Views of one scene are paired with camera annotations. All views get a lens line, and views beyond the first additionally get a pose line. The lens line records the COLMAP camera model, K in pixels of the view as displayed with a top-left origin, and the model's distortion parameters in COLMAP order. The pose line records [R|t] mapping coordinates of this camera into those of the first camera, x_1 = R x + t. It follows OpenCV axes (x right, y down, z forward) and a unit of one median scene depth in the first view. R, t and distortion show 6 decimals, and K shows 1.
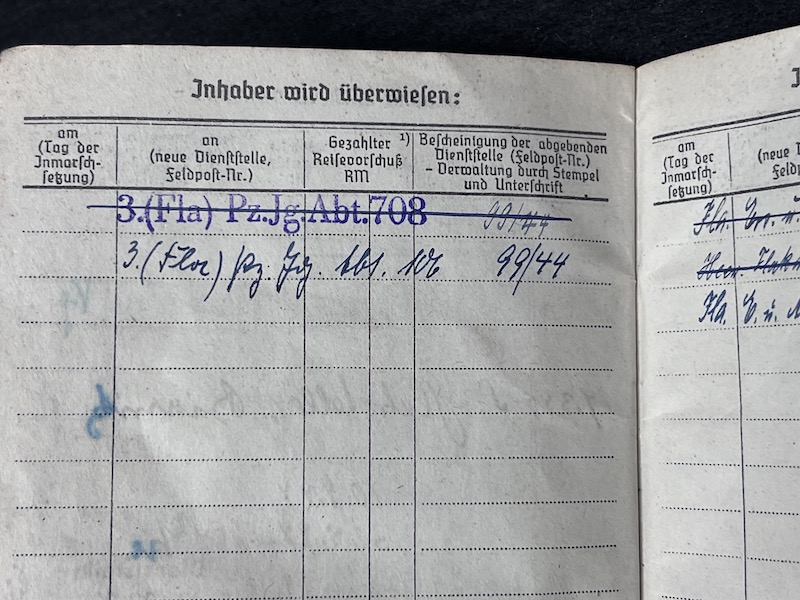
lens RADIAL K [[1399.8, 0, 427.0], [0, 1399.8, 293.1], [0, 0, 1]] dist [0.150068, 0.000000]
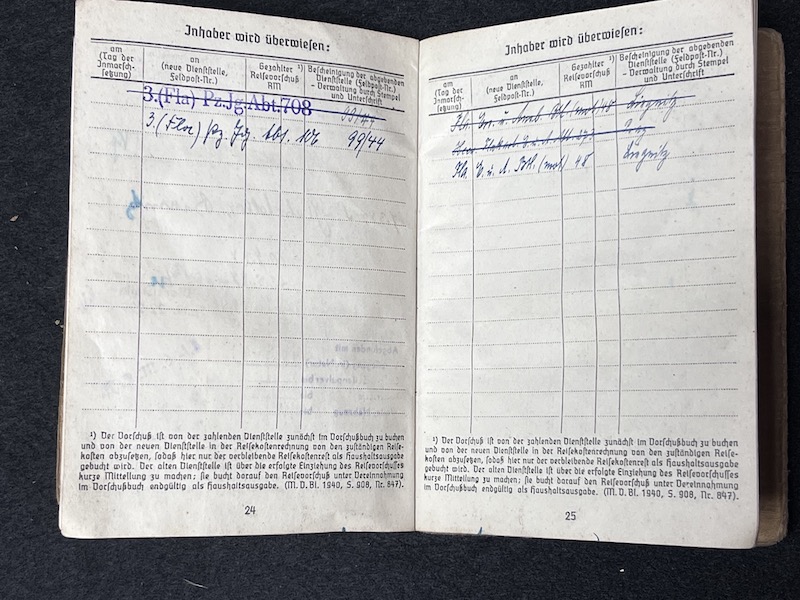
lens RADIAL K [[1399.8, 0, 407.5], [0, 1399.8, 283.7], [0, 0, 1]] dist [0.150068, 0.000000]
pose [[0.966935, 0.036819, 0.252350, -0.336234], [-0.032640, 0.999252, -0.020728, 0.205722], [-0.252925, 0.011806, 0.967414, -0.803605]]
